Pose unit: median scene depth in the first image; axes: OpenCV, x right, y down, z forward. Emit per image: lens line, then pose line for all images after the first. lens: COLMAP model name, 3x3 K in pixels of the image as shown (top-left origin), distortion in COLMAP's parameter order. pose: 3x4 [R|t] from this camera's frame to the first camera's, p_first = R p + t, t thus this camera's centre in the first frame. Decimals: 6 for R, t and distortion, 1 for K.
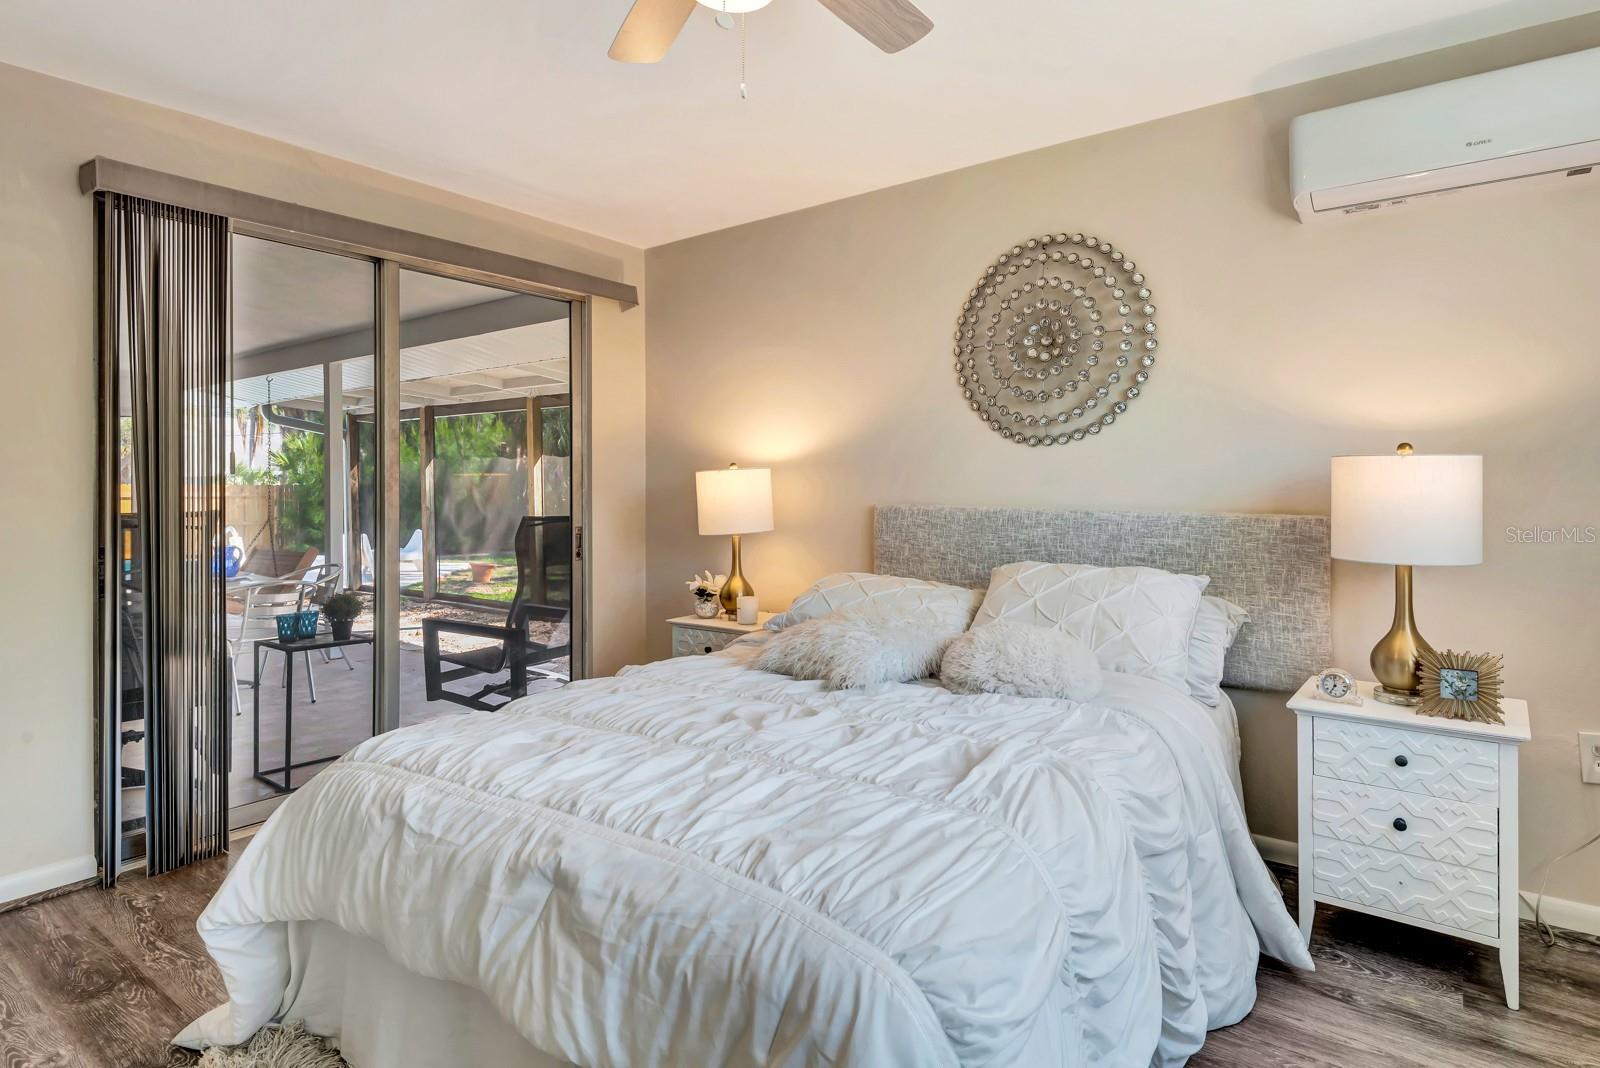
lens RADIAL K [[883.4, 0, 841.6], [0, 883.4, 486.2], [0, 0, 1]] dist [0.018078, -0.000455]
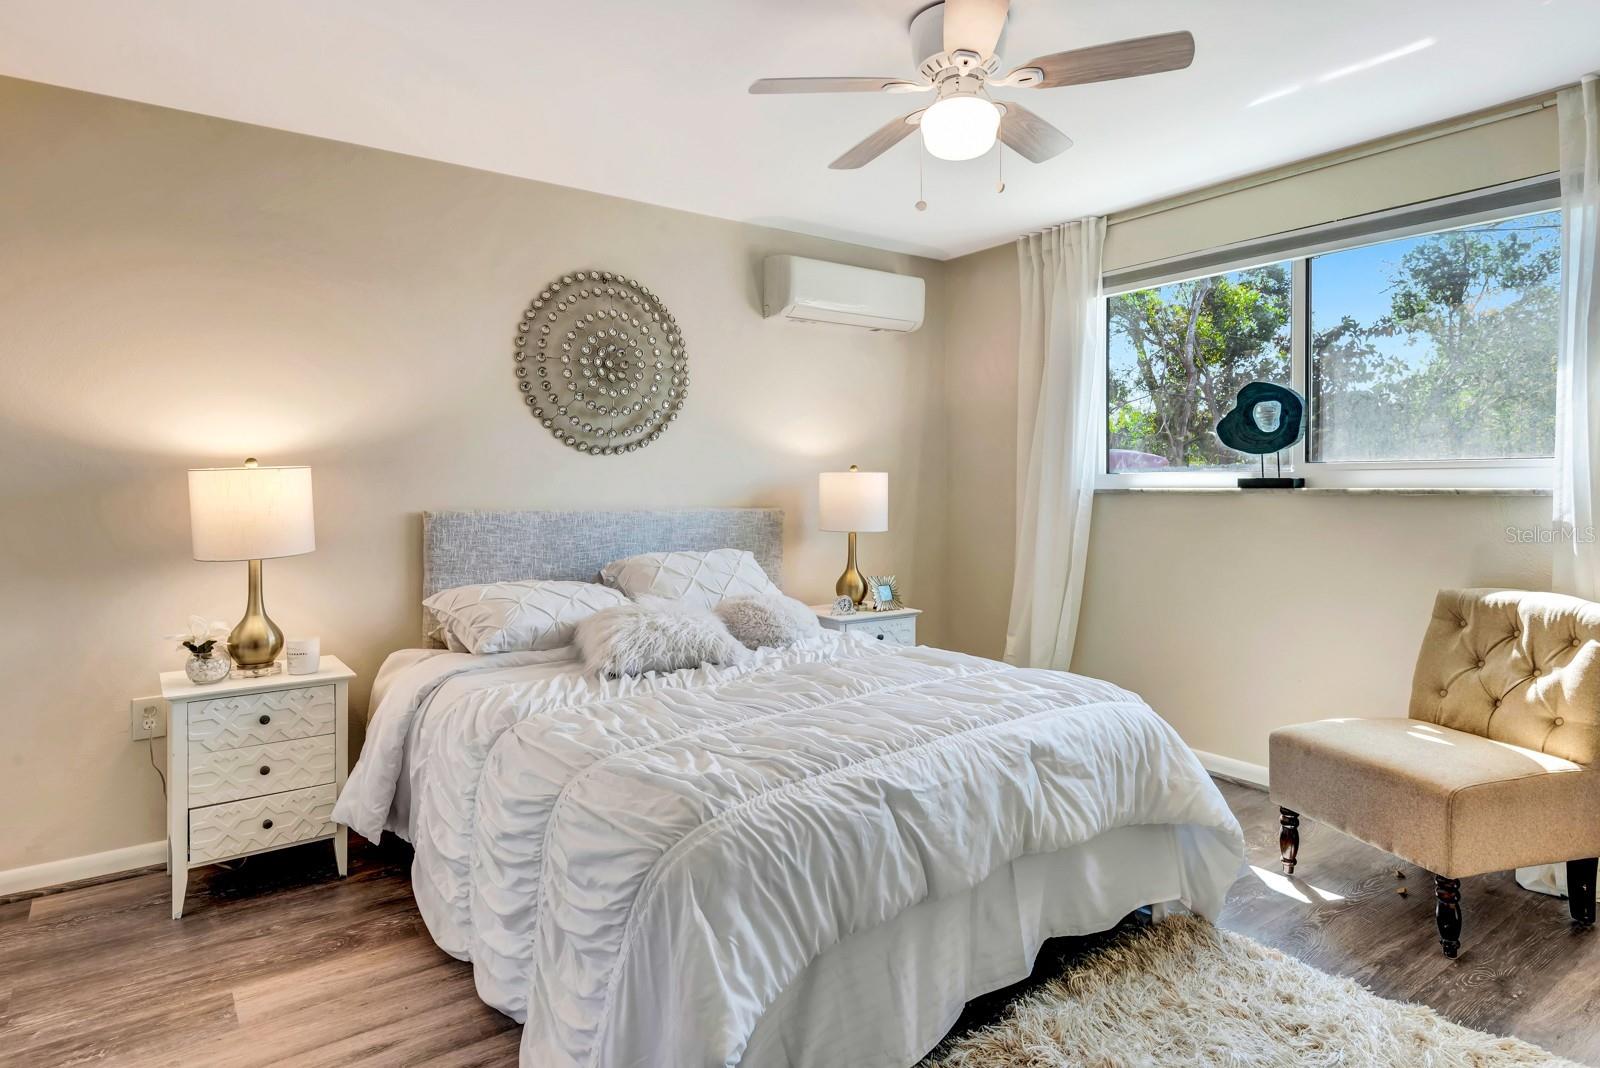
lens RADIAL K [[883.4, 0, 841.6], [0, 883.4, 486.2], [0, 0, 1]] dist [0.018078, -0.000455]
pose [[0.277035, 0.004338, 0.960850, -0.794214], [0.004870, 0.999971, -0.005919, 0.003569], [-0.960848, 0.006319, 0.277005, 0.392269]]
